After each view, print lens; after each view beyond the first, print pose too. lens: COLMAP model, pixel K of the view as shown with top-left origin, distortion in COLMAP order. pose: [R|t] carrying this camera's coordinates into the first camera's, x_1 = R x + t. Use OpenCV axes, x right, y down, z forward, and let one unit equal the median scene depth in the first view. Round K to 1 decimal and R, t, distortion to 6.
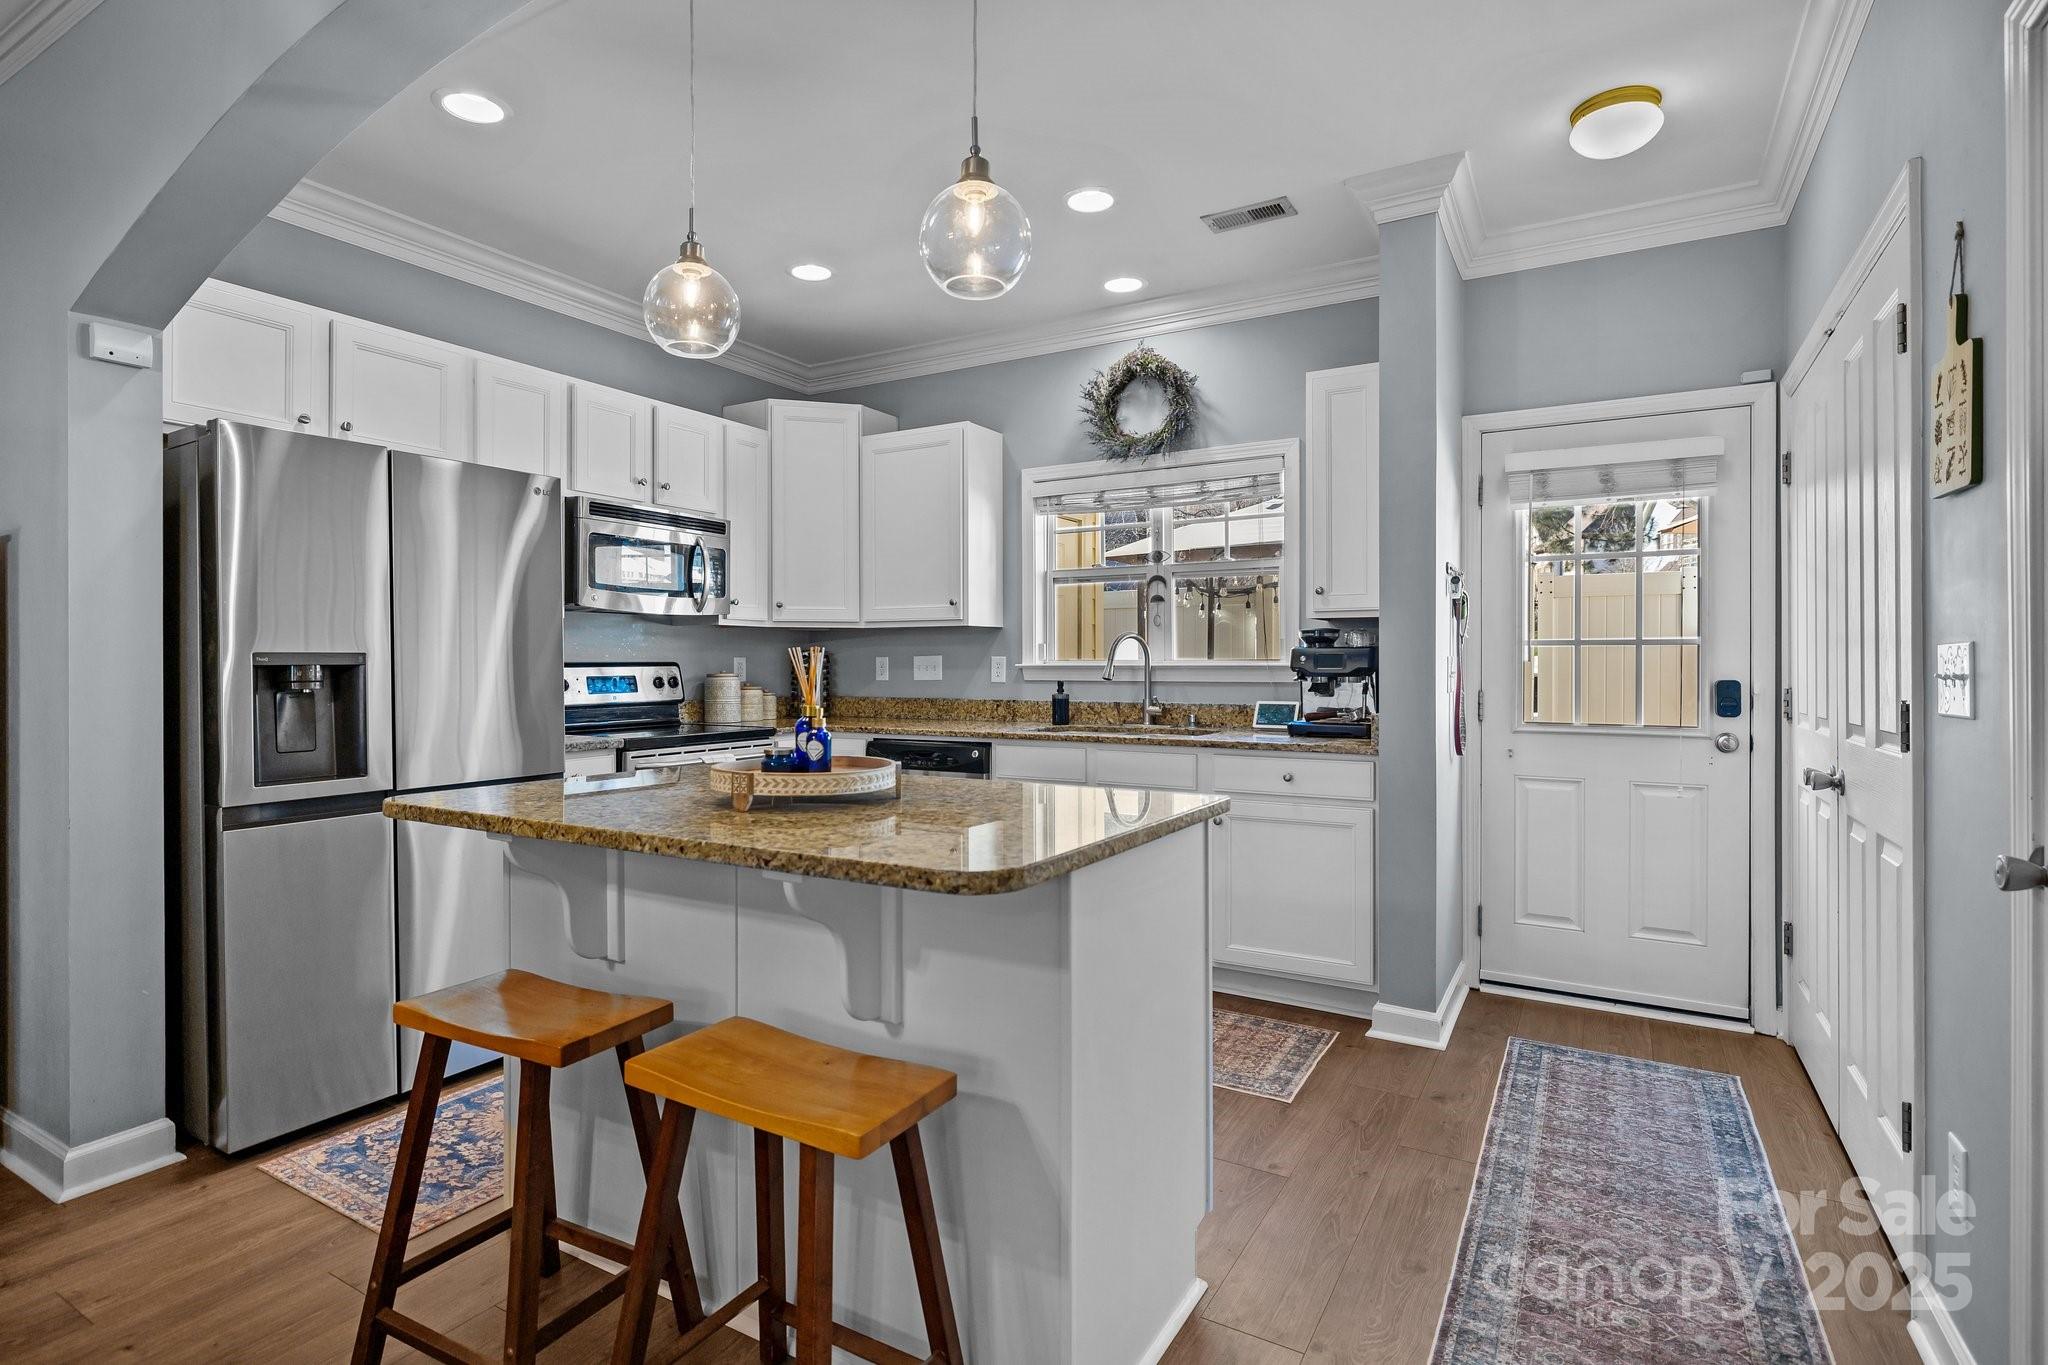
lens RADIAL K [[1006.1, 0, 1020.2], [0, 1006.1, 666.5], [0, 0, 1]] dist [-0.005181, 0.000172]
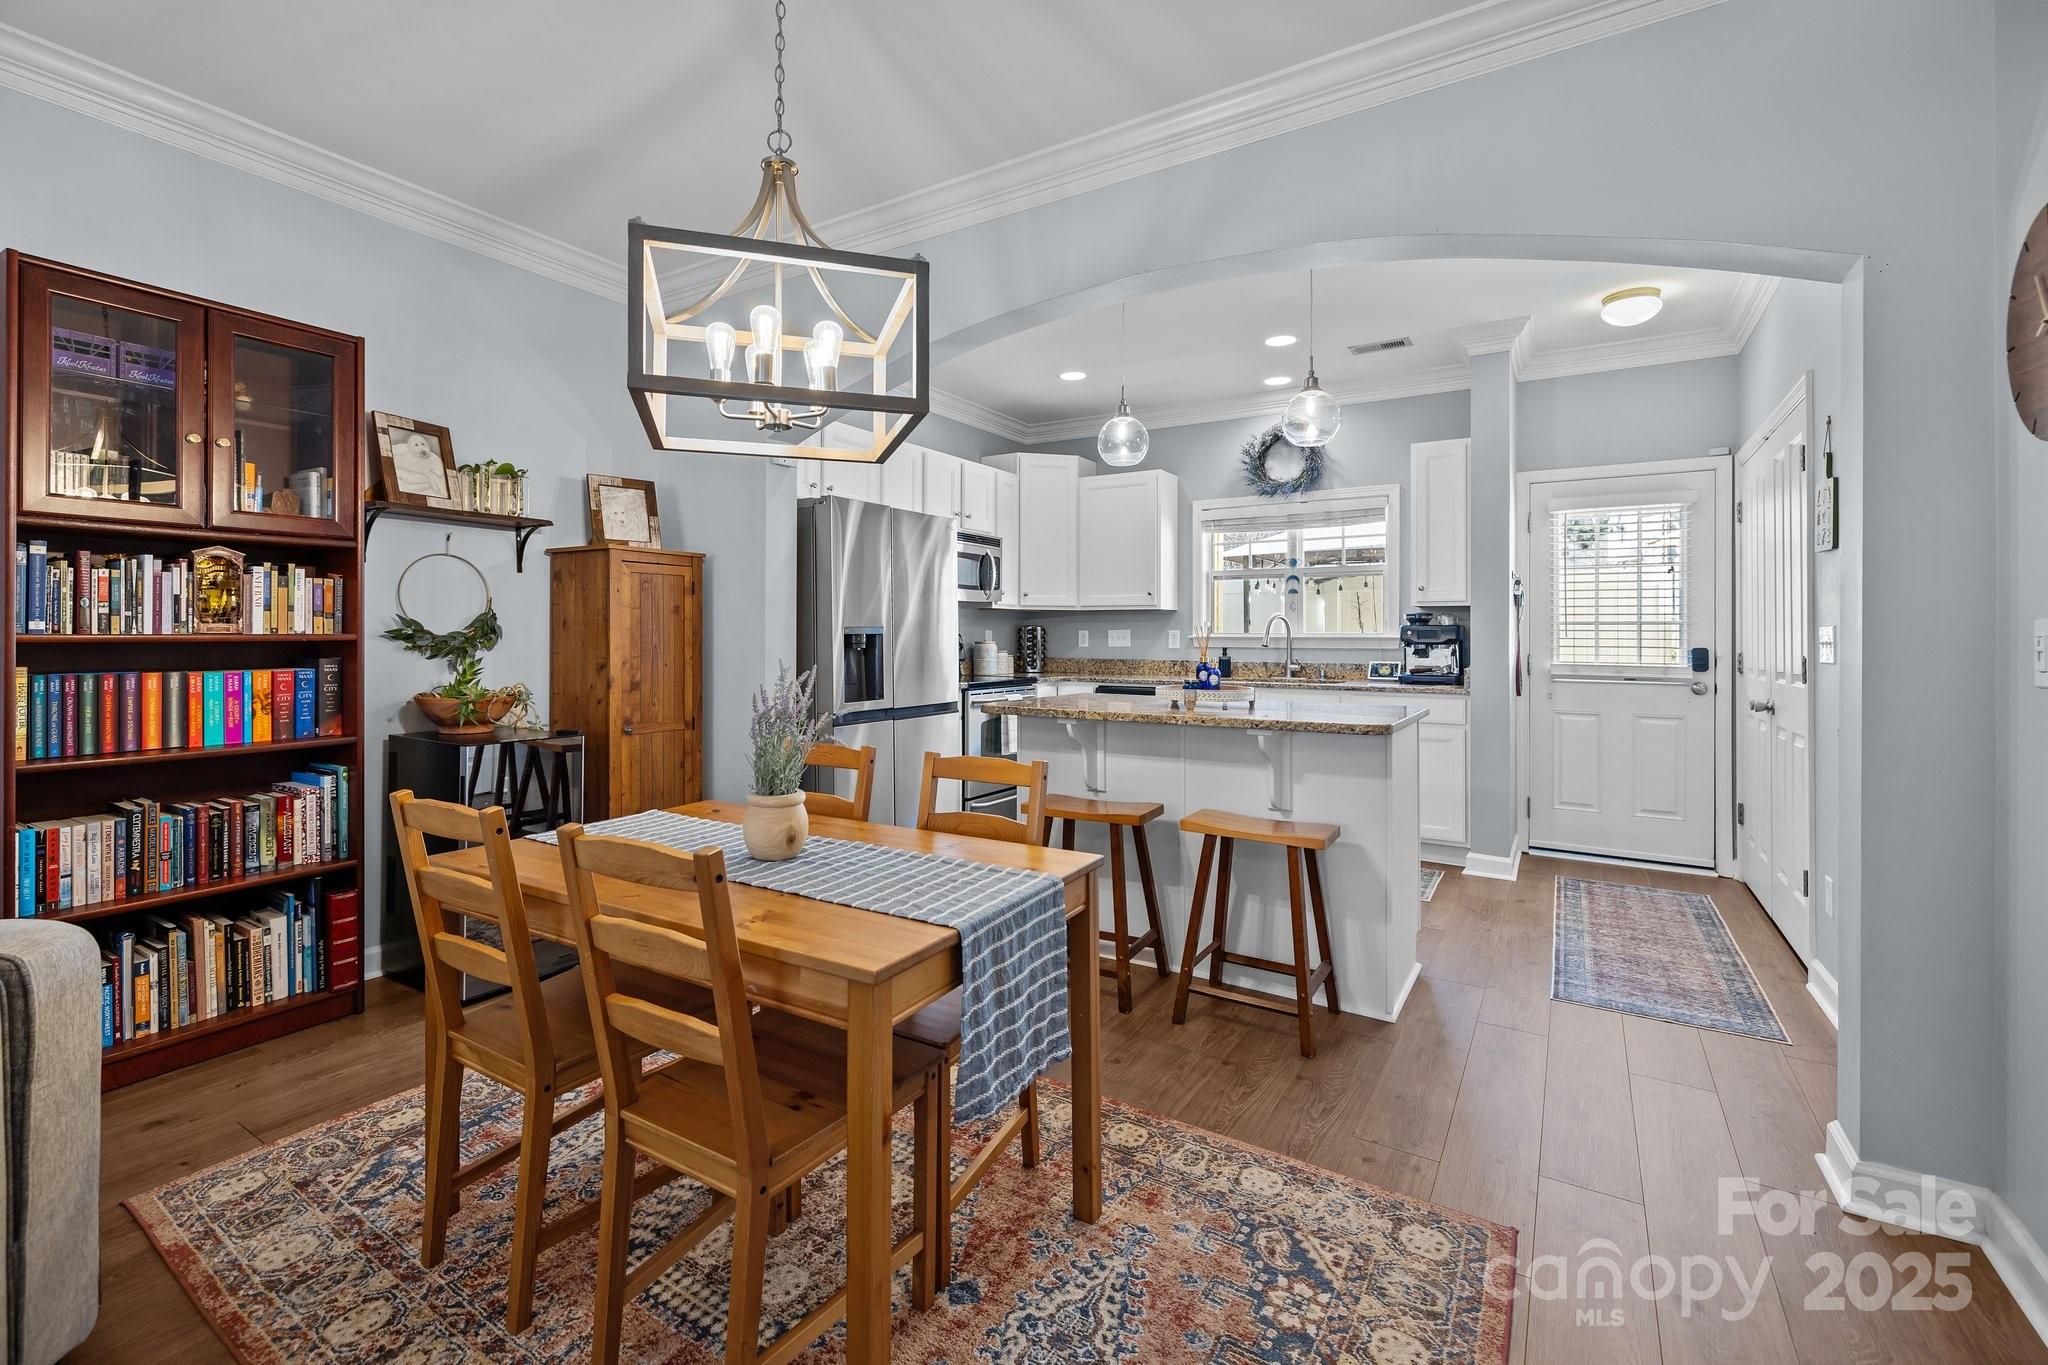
lens RADIAL K [[889.2, 0, 1003.9], [0, 889.2, 632.7], [0, 0, 1]] dist [-0.002406, -0.000352]
pose [[0.999208, 0.004208, -0.039561, -0.248455], [-0.004471, 0.999969, -0.006552, 0.003207], [0.039532, 0.006724, 0.999196, -0.325338]]
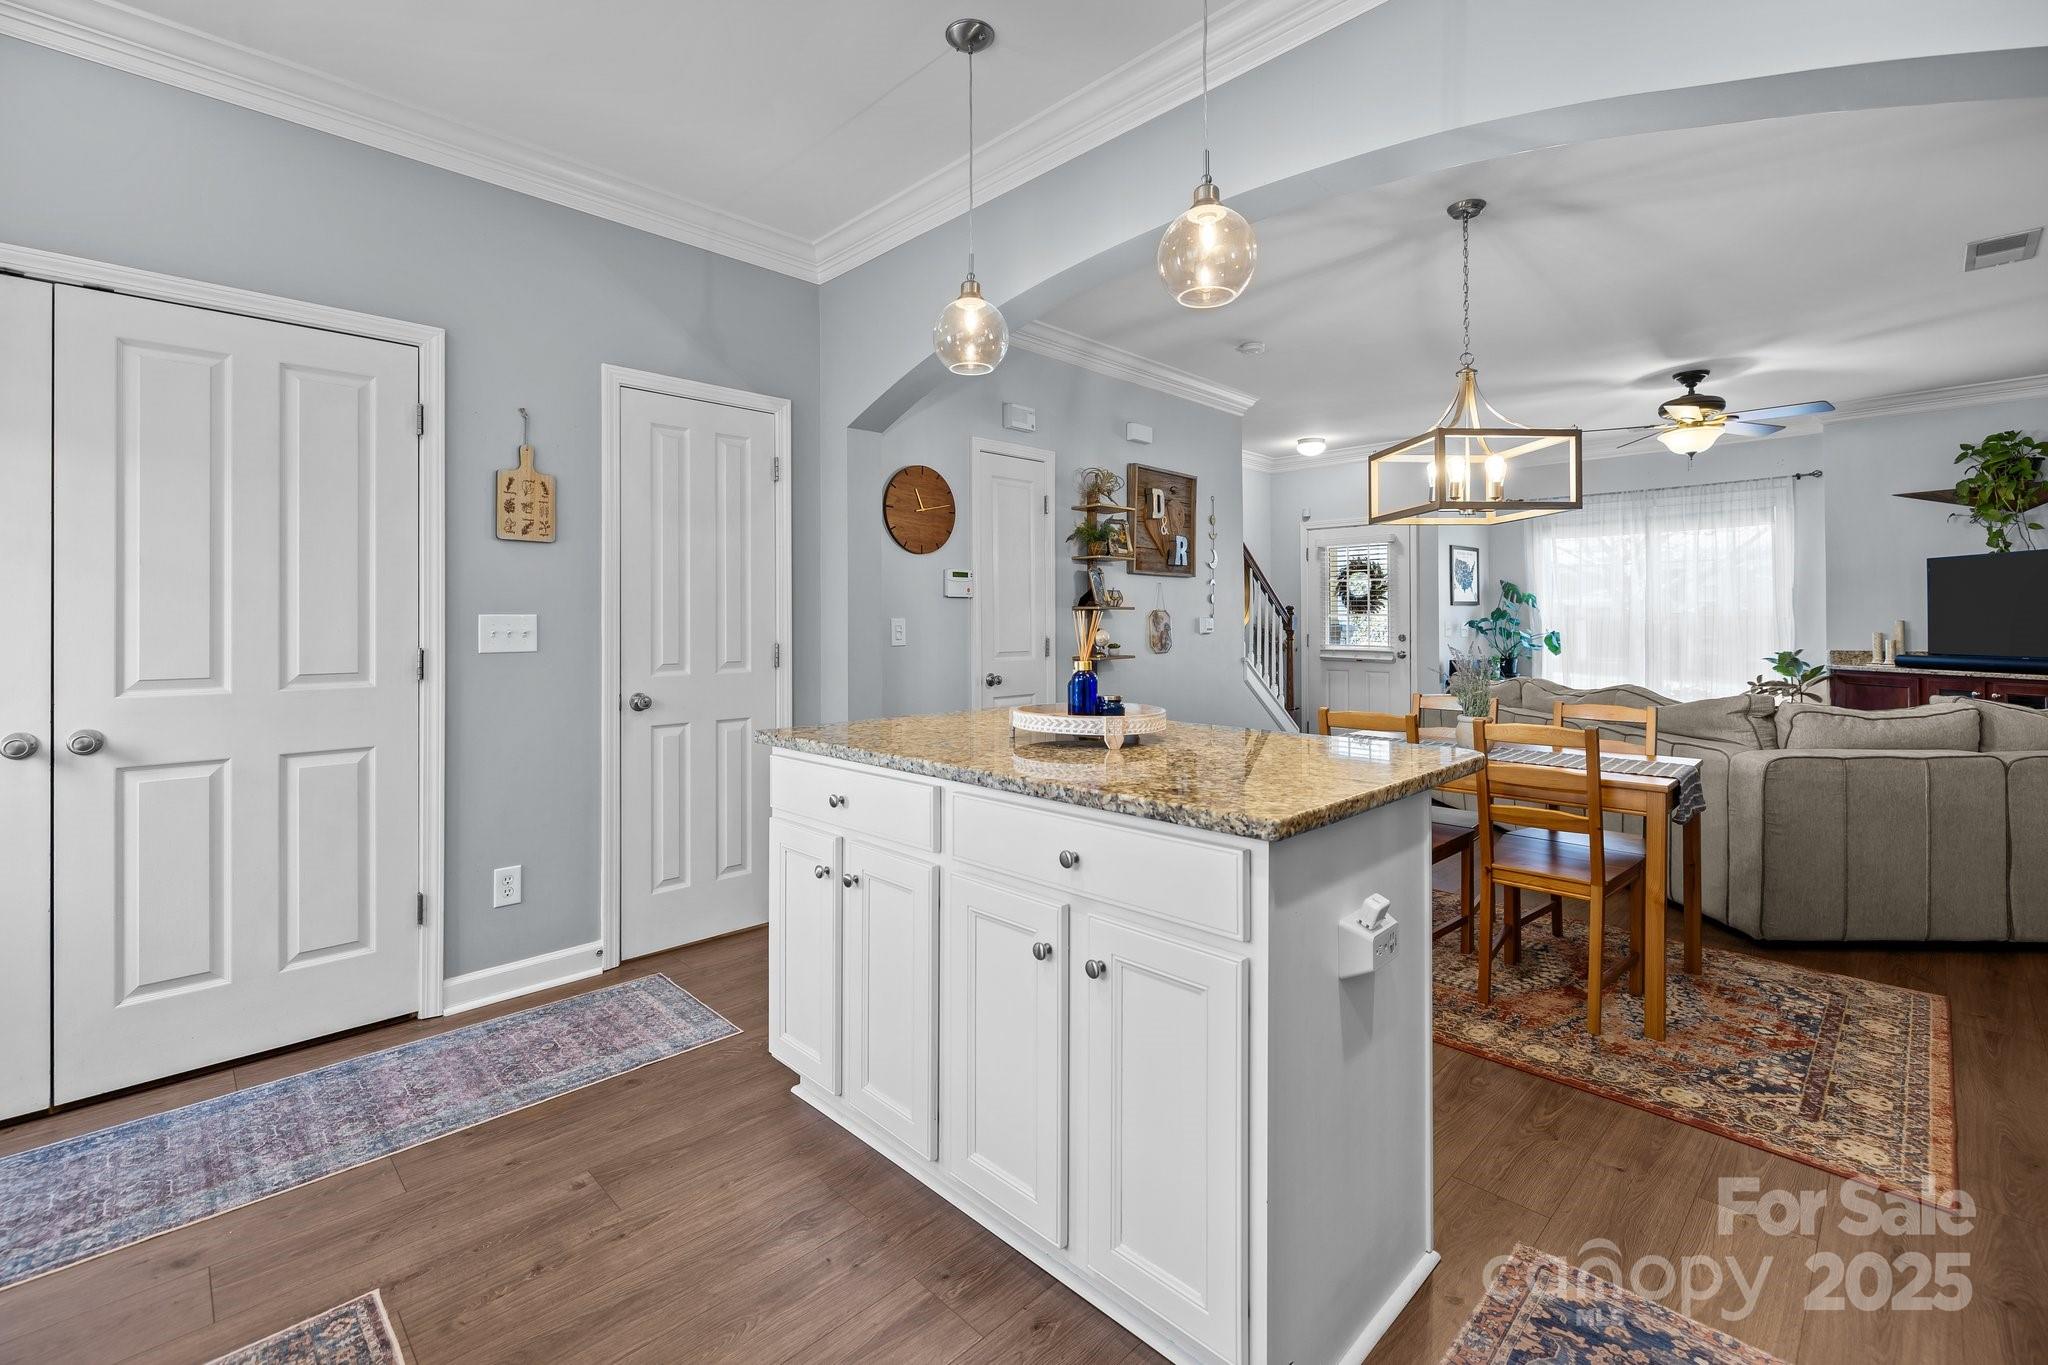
lens RADIAL K [[890.3, 0, 1016.7], [0, 890.3, 620.5], [0, 0, 1]] dist [0.000217, 0.000036]
pose [[-0.965553, 0.001533, 0.260203, -0.191807], [0.000651, 0.999994, -0.003475, -0.001662], [-0.260207, -0.003186, -0.965548, 0.966045]]
